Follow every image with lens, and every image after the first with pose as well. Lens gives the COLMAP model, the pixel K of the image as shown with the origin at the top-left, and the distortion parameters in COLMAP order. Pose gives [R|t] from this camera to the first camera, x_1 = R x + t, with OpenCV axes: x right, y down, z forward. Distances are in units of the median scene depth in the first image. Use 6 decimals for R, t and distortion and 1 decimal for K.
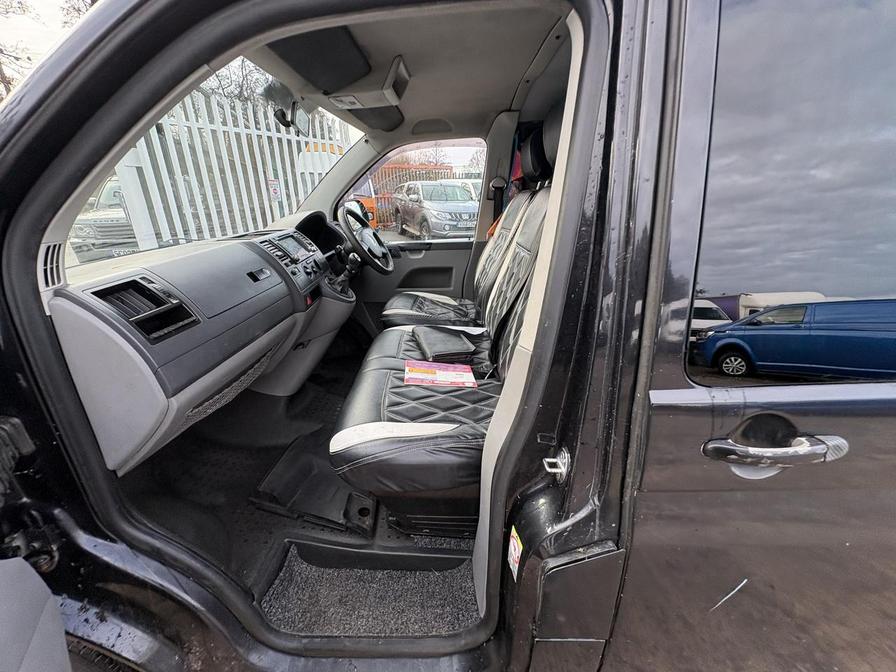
lens RADIAL K [[357.2, 0, 448.0], [0, 357.2, 336.0], [0, 0, 1]] dist [0.002508, 0.000269]
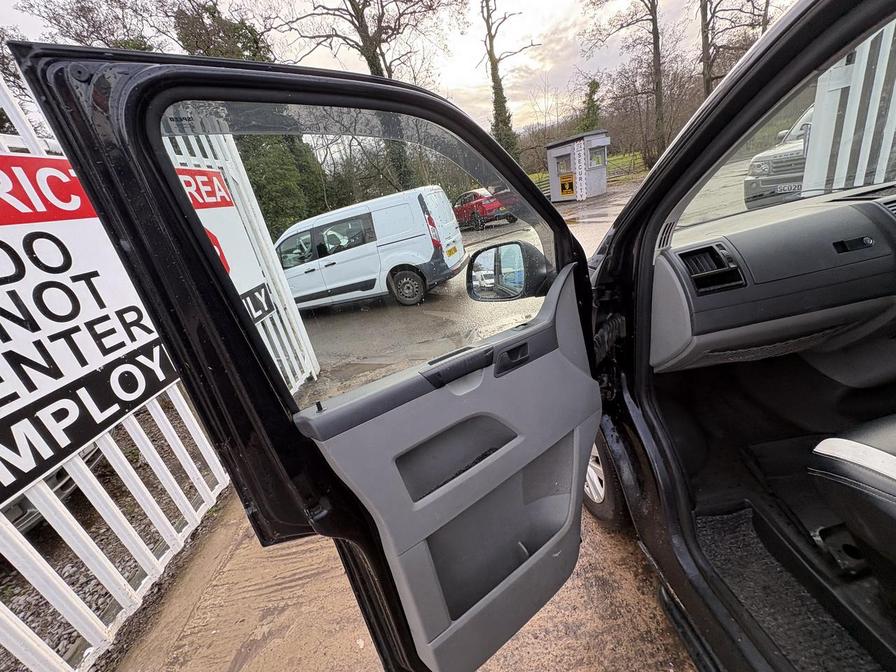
lens RADIAL K [[356.4, 0, 448.5], [0, 356.4, 335.1], [0, 0, 1]] dist [0.000265, -0.000009]
pose [[0.109999, 0.344088, -0.932472, 0.378638], [-0.174184, 0.930320, 0.322747, -0.103214], [0.978550, 0.126920, 0.162269, -0.145229]]
